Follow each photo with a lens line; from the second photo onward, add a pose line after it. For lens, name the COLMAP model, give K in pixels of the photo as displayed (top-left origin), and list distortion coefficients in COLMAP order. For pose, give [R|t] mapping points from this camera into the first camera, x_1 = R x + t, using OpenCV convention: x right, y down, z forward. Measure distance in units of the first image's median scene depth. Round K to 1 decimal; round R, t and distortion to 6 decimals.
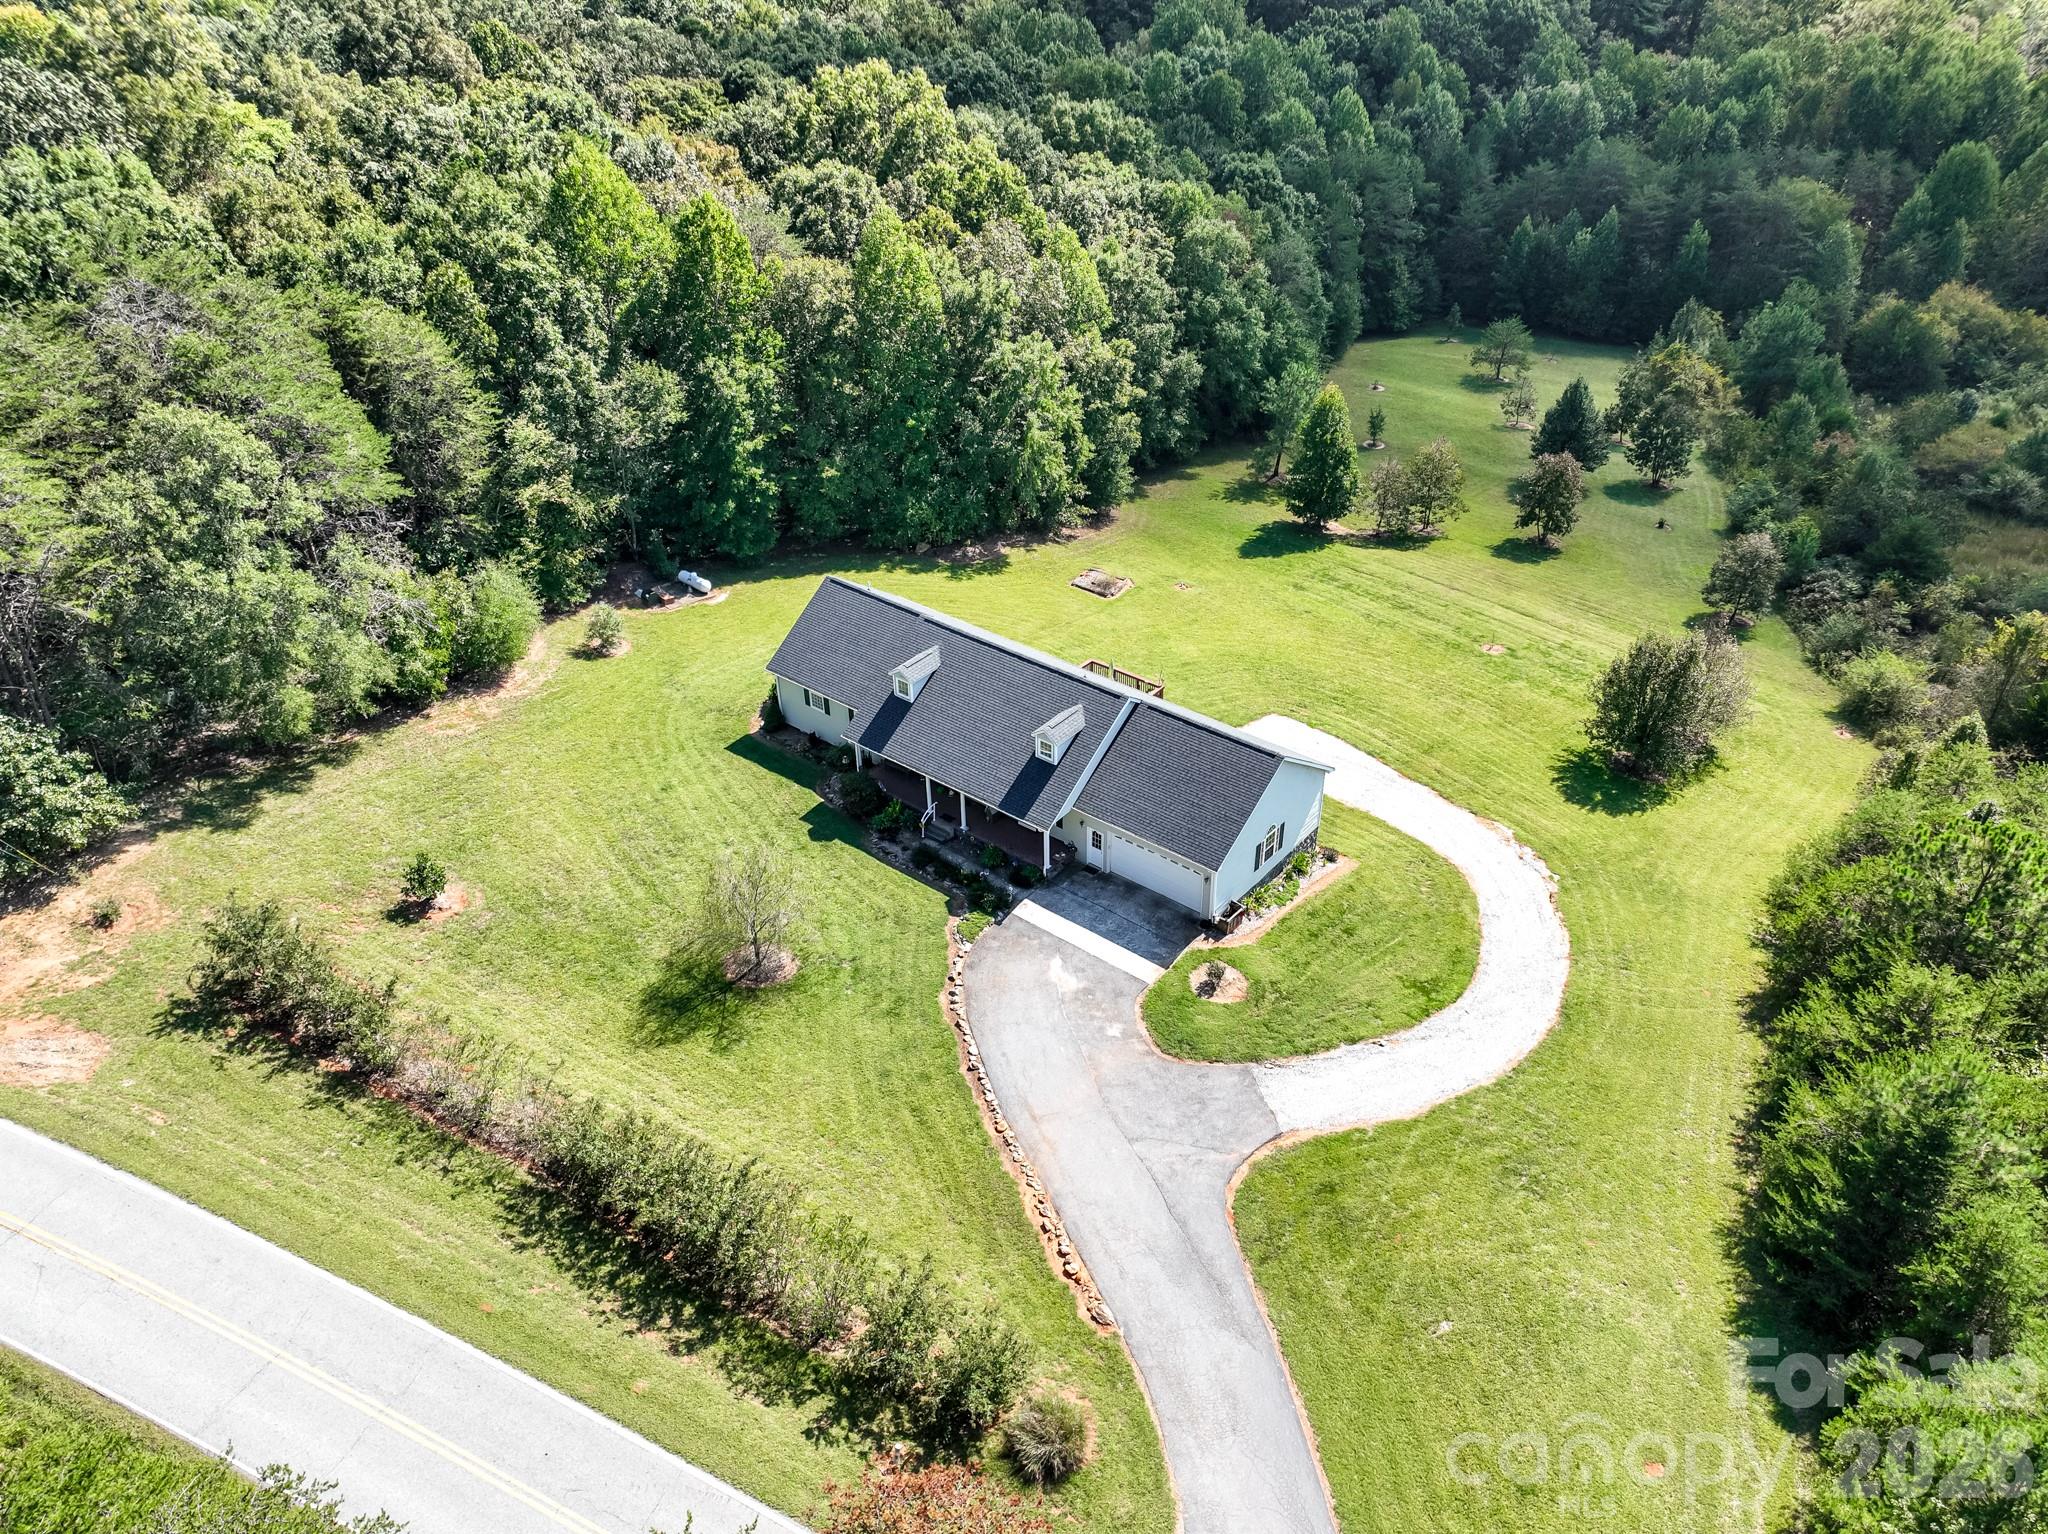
lens RADIAL K [[1515.3, 0, 1065.5], [0, 1515.3, 839.3], [0, 0, 1]] dist [0.000726, 0.008043]
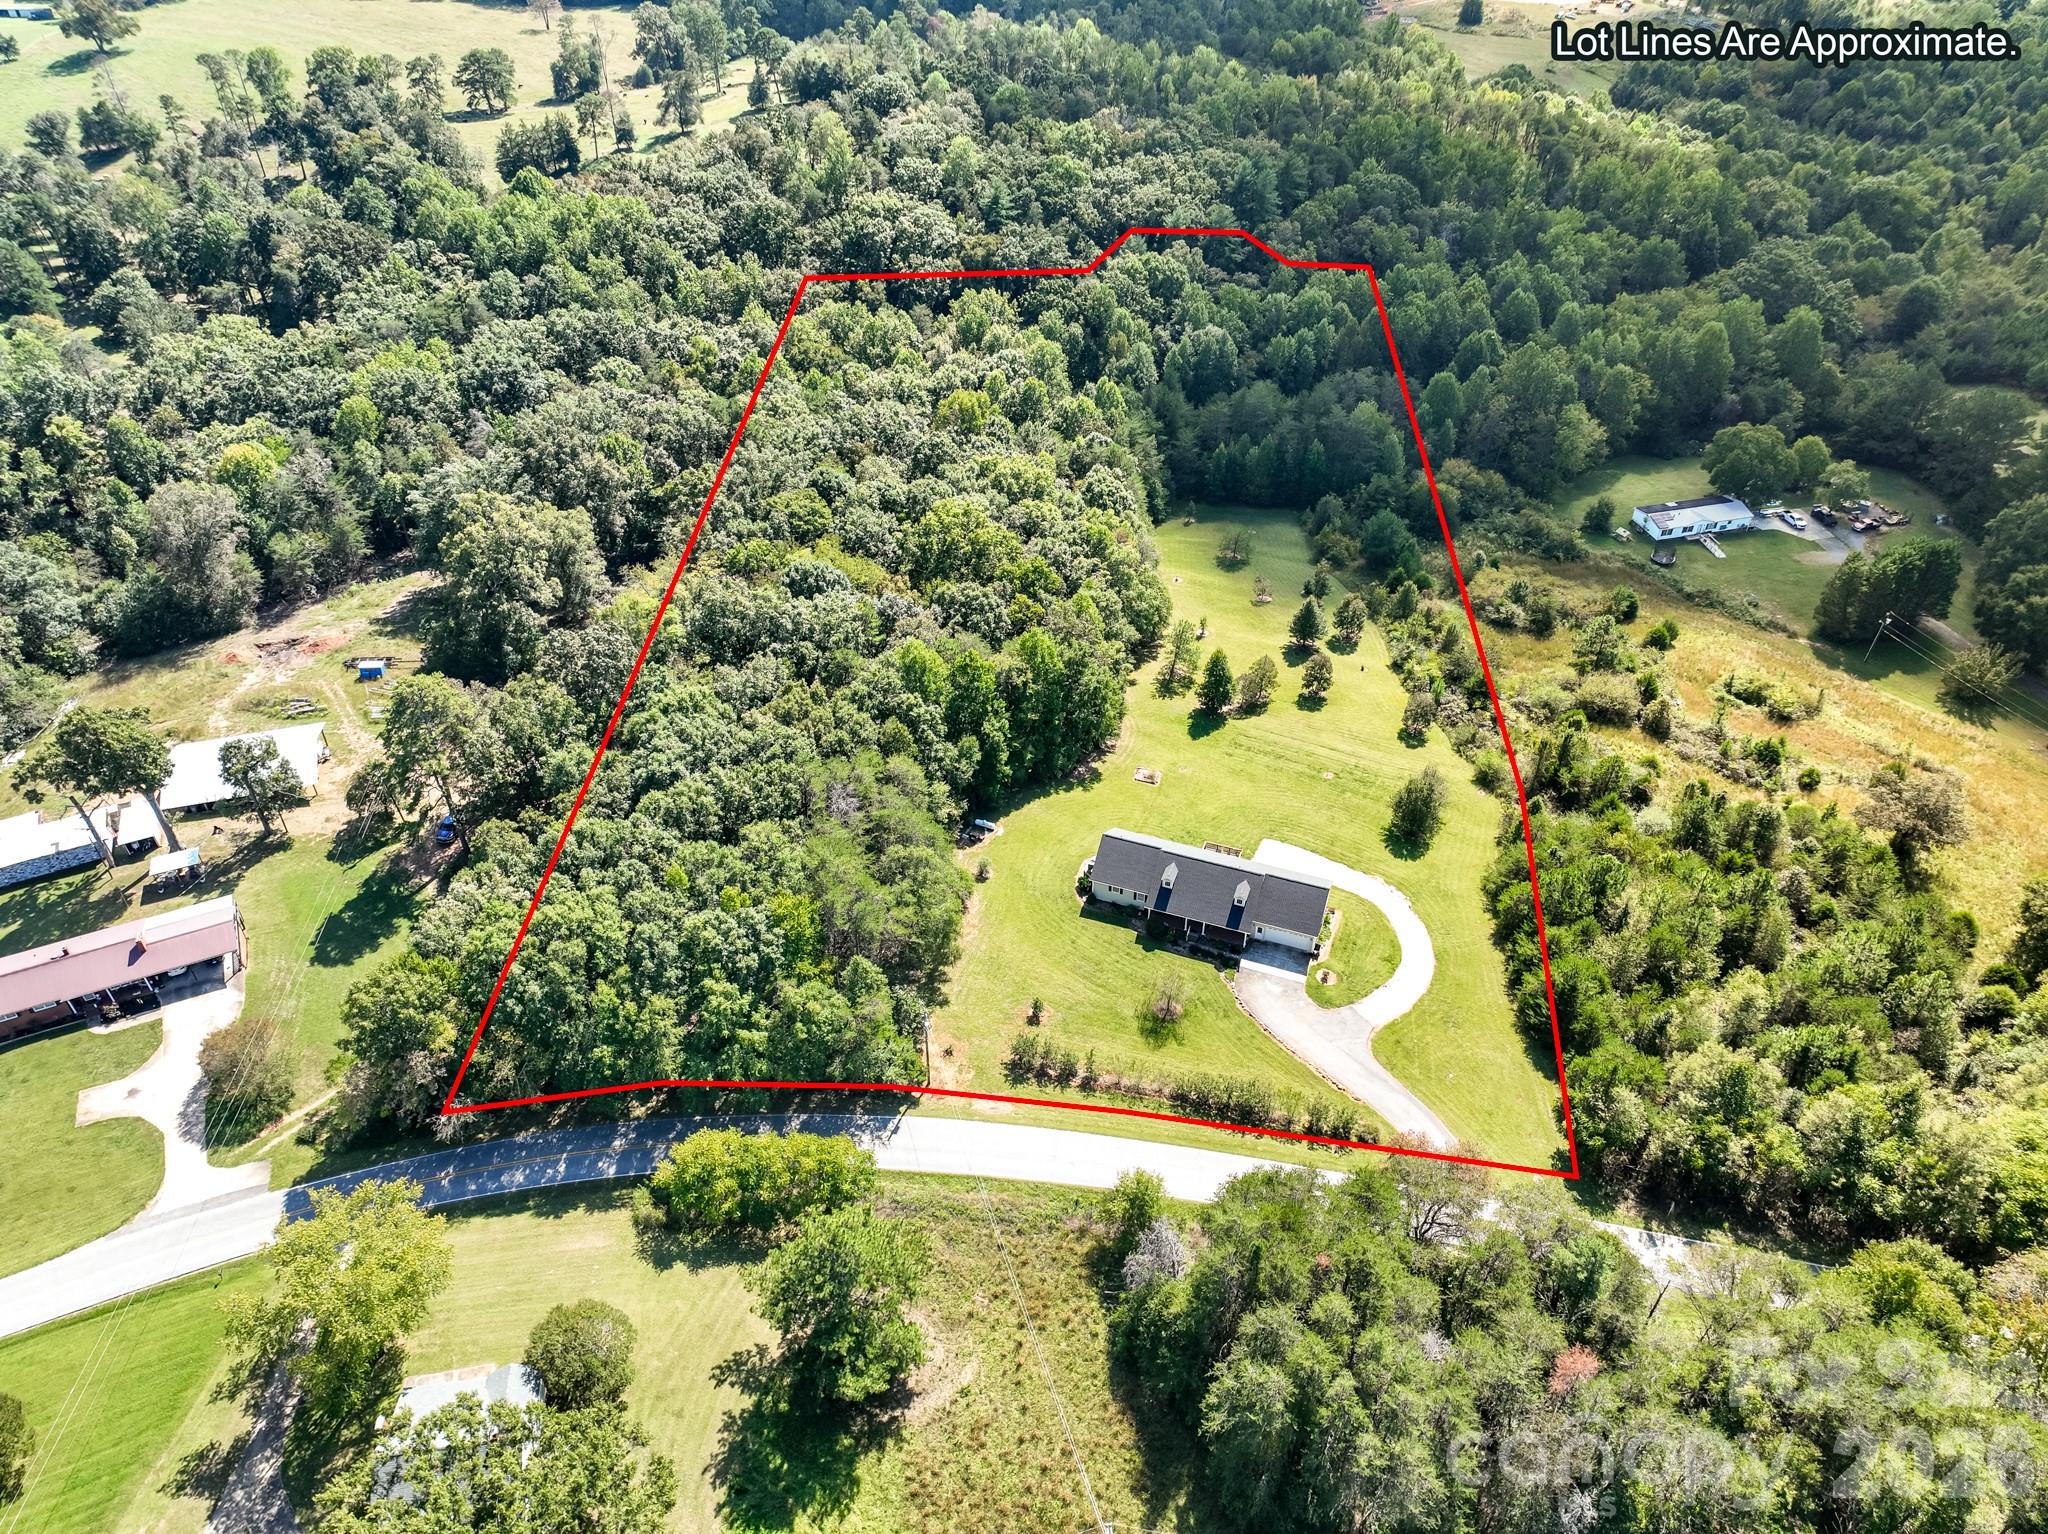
lens RADIAL K [[1430.9, 0, 1048.8], [0, 1430.9, 762.6], [0, 0, 1]] dist [0.022073, -0.001092]
pose [[0.948731, -0.189904, 0.252677, -0.910788], [0.179026, 0.981656, 0.065589, -0.519500], [-0.260497, -0.016991, 0.965325, -1.301120]]
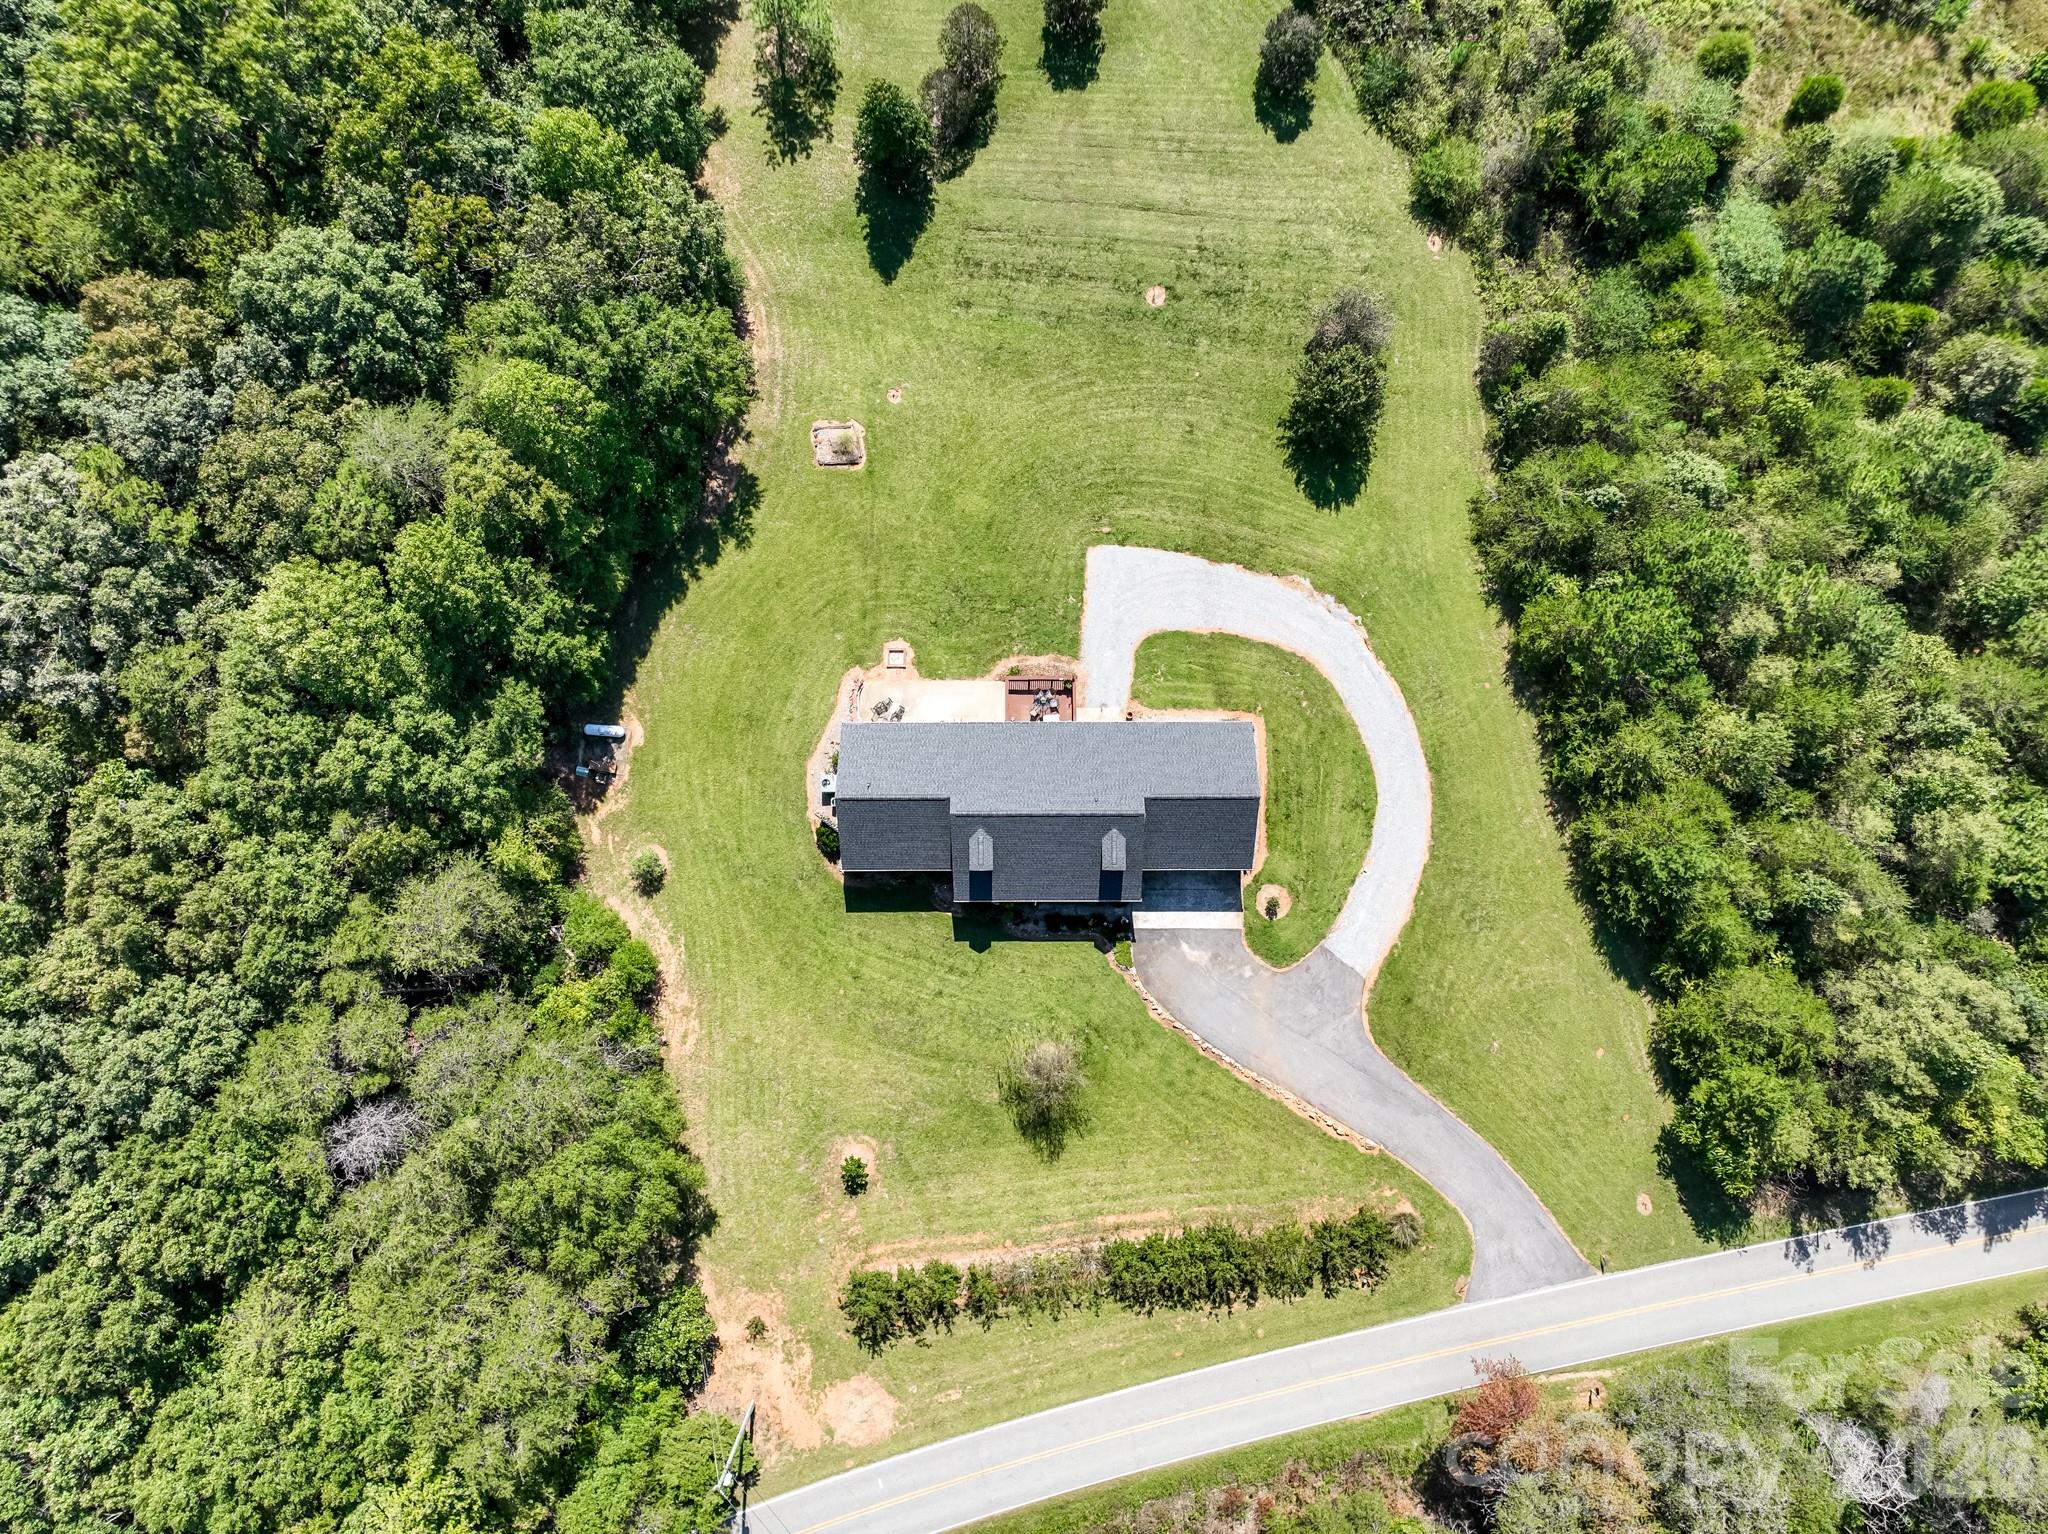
lens RADIAL K [[1430.9, 0, 1048.8], [0, 1430.9, 762.6], [0, 0, 1]] dist [0.022073, -0.001092]
pose [[0.786526, -0.617418, 0.013133, -0.018655], [0.368521, 0.486310, 0.792272, -1.252794], [-0.495549, -0.618303, 0.610027, 0.241758]]
